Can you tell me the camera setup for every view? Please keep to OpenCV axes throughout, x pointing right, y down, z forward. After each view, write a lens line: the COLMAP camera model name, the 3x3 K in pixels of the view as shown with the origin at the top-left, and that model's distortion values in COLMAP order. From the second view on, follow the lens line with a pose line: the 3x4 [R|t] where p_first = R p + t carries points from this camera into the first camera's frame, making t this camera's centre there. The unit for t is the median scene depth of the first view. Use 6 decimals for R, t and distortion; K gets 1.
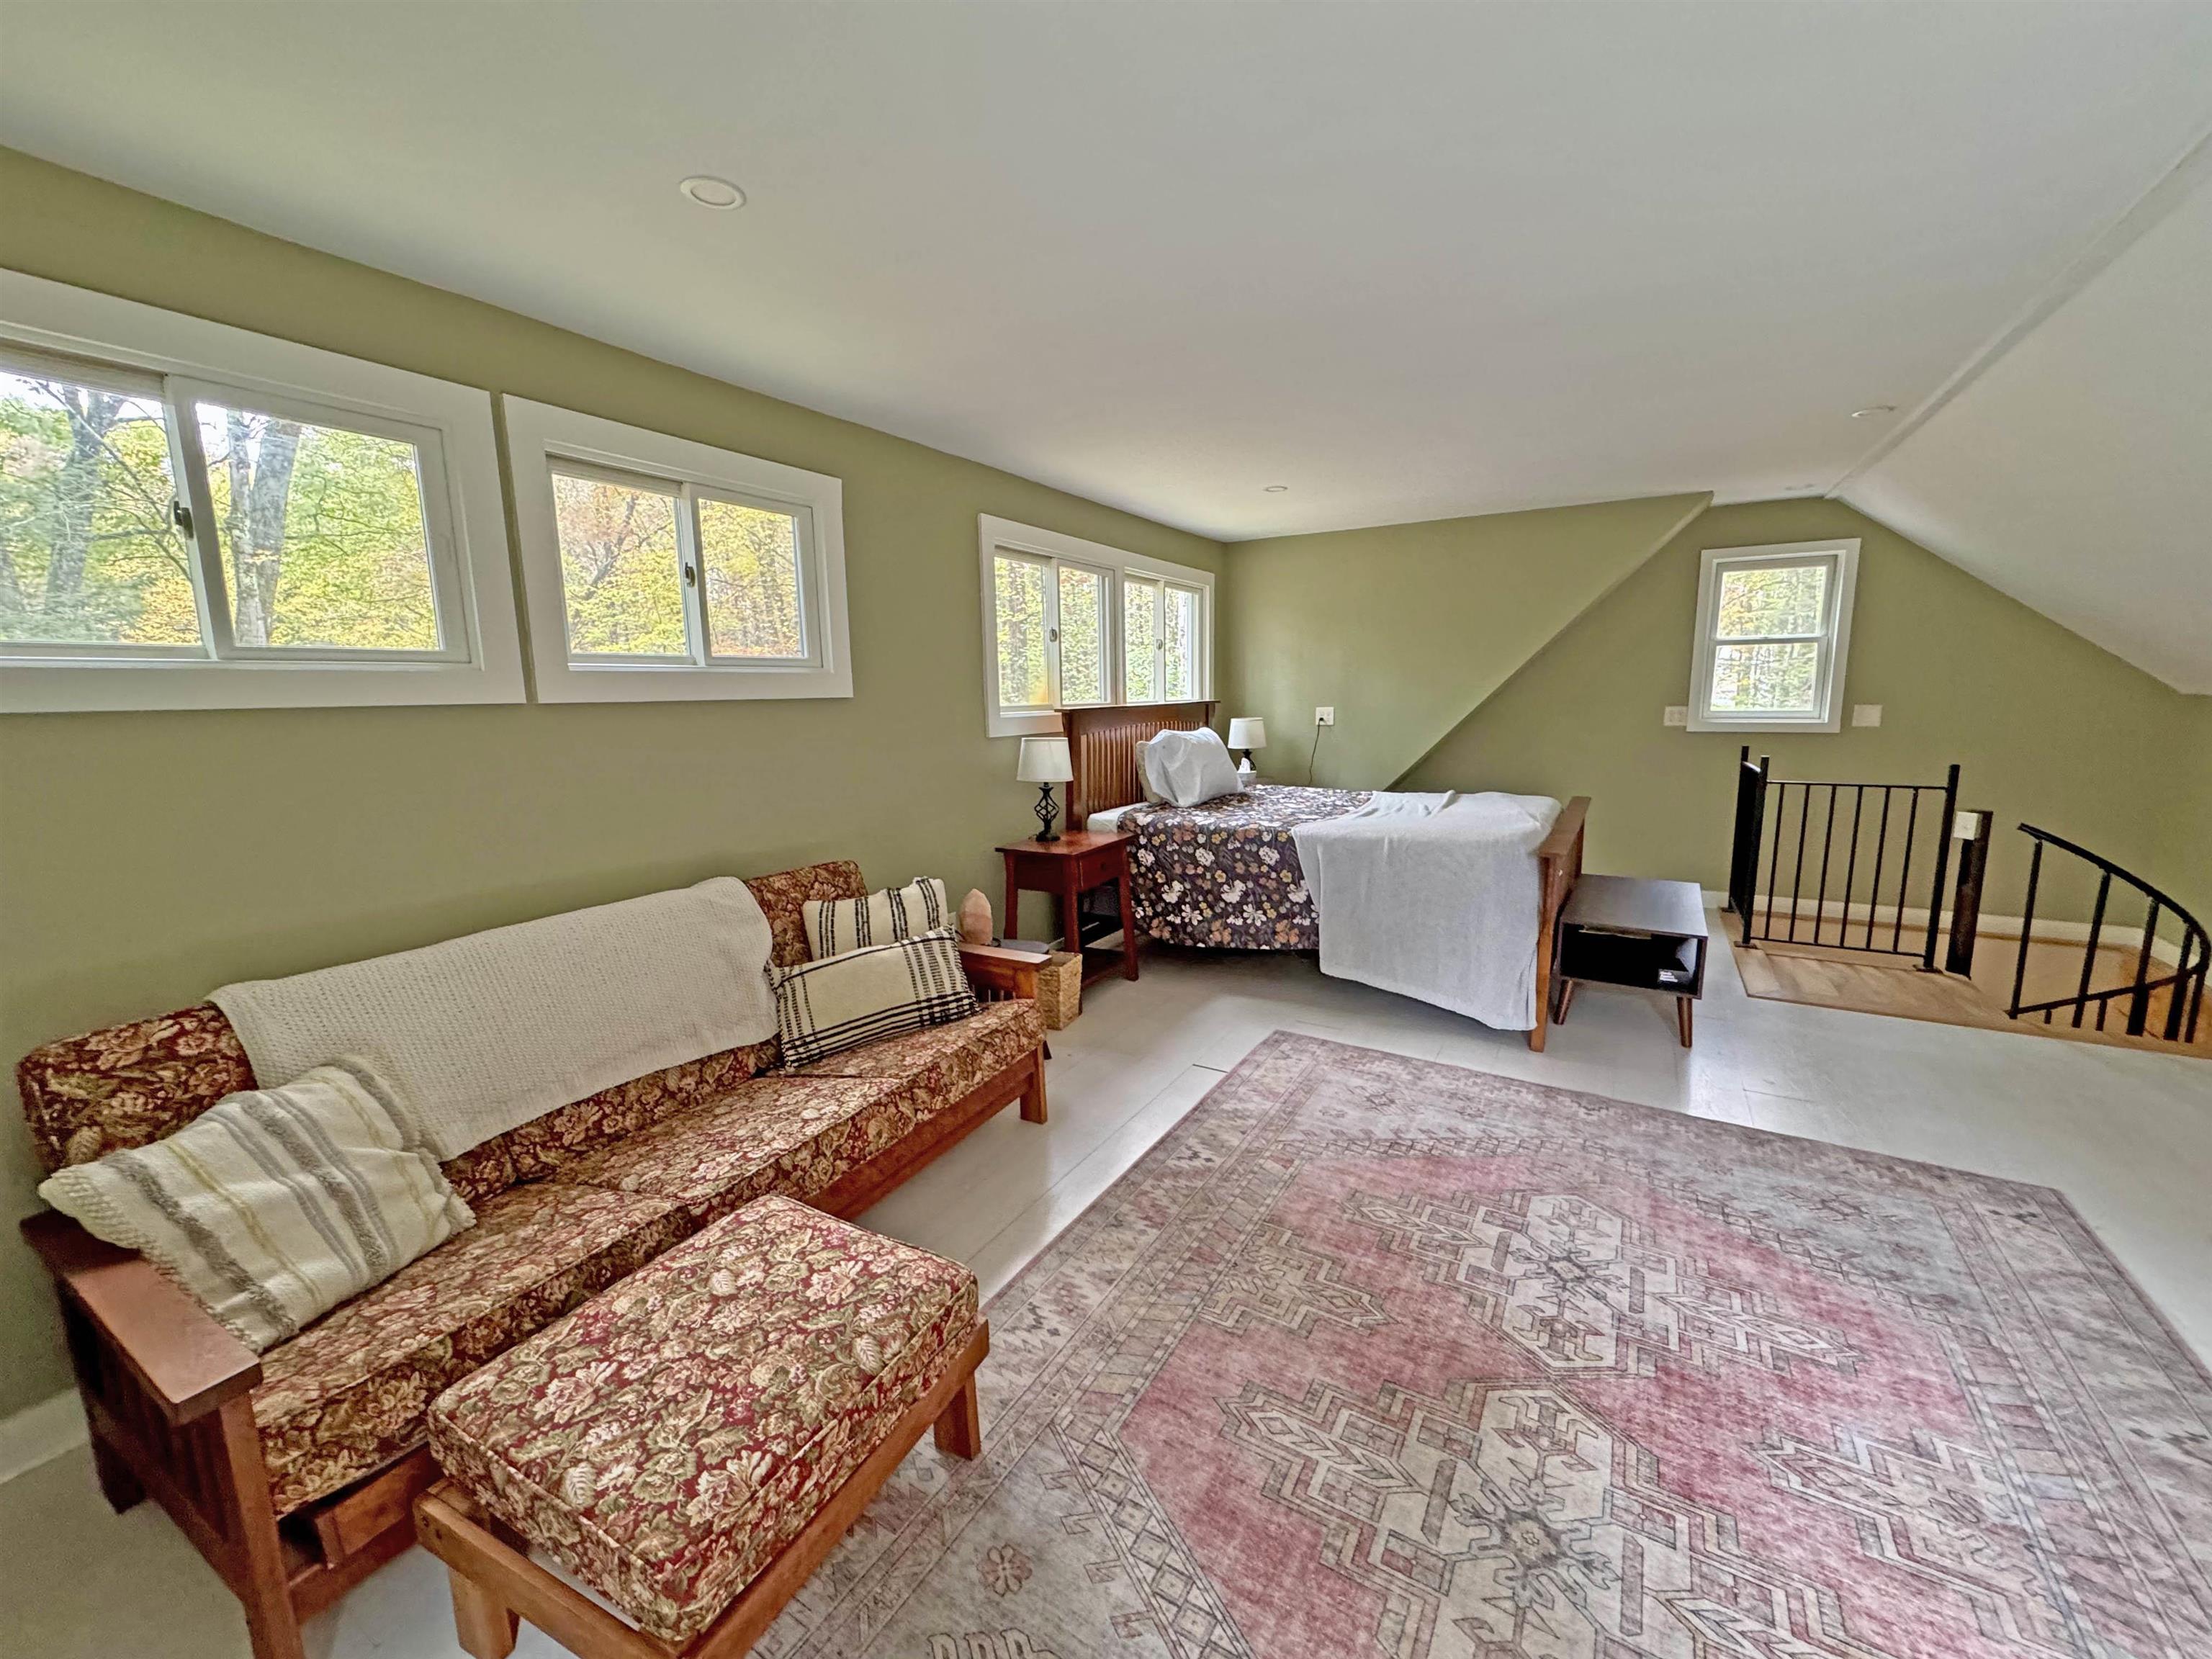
lens RADIAL K [[880.4, 0, 1106.0], [0, 880.4, 829.5], [0, 0, 1]] dist [-0.001358, -0.000134]
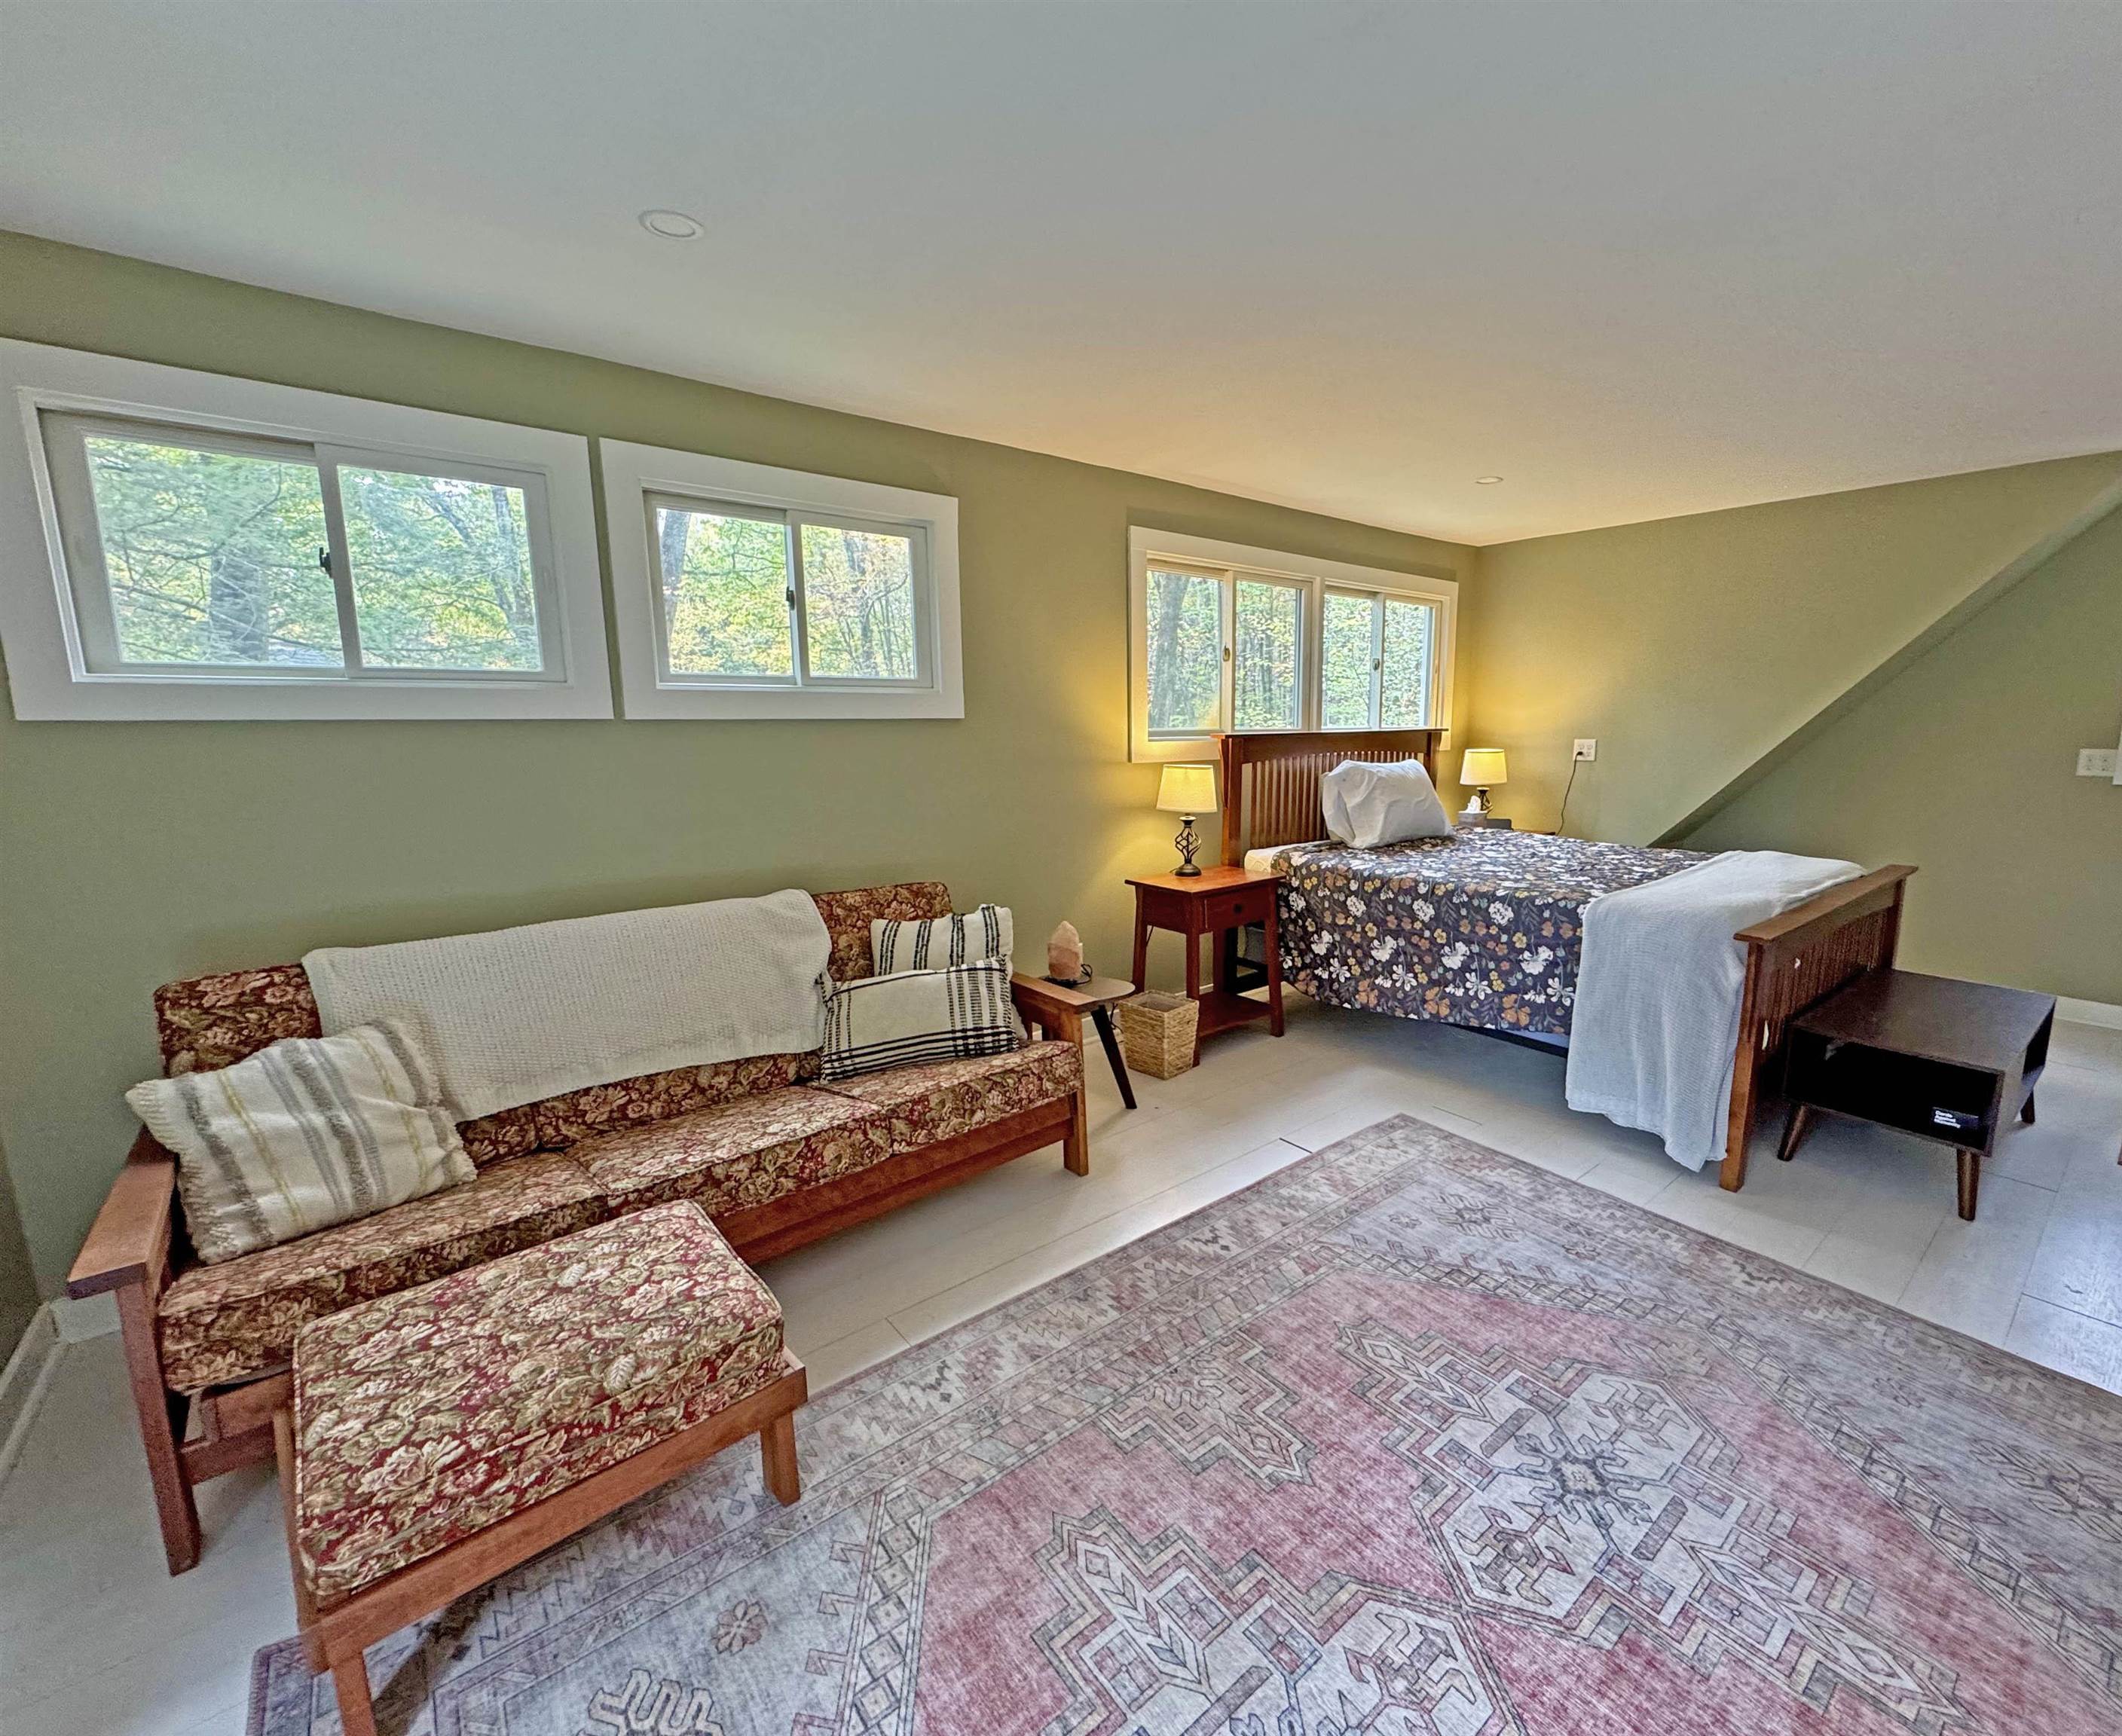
lens RADIAL K [[920.3, 0, 1061.0], [0, 920.3, 868.0], [0, 0, 1]] dist [-0.001907, -0.000039]
pose [[0.950220, 0.065155, -0.304690, 0.279122], [-0.062063, 0.997875, 0.019835, -0.017803], [0.305335, 0.000063, 0.952245, 0.088044]]
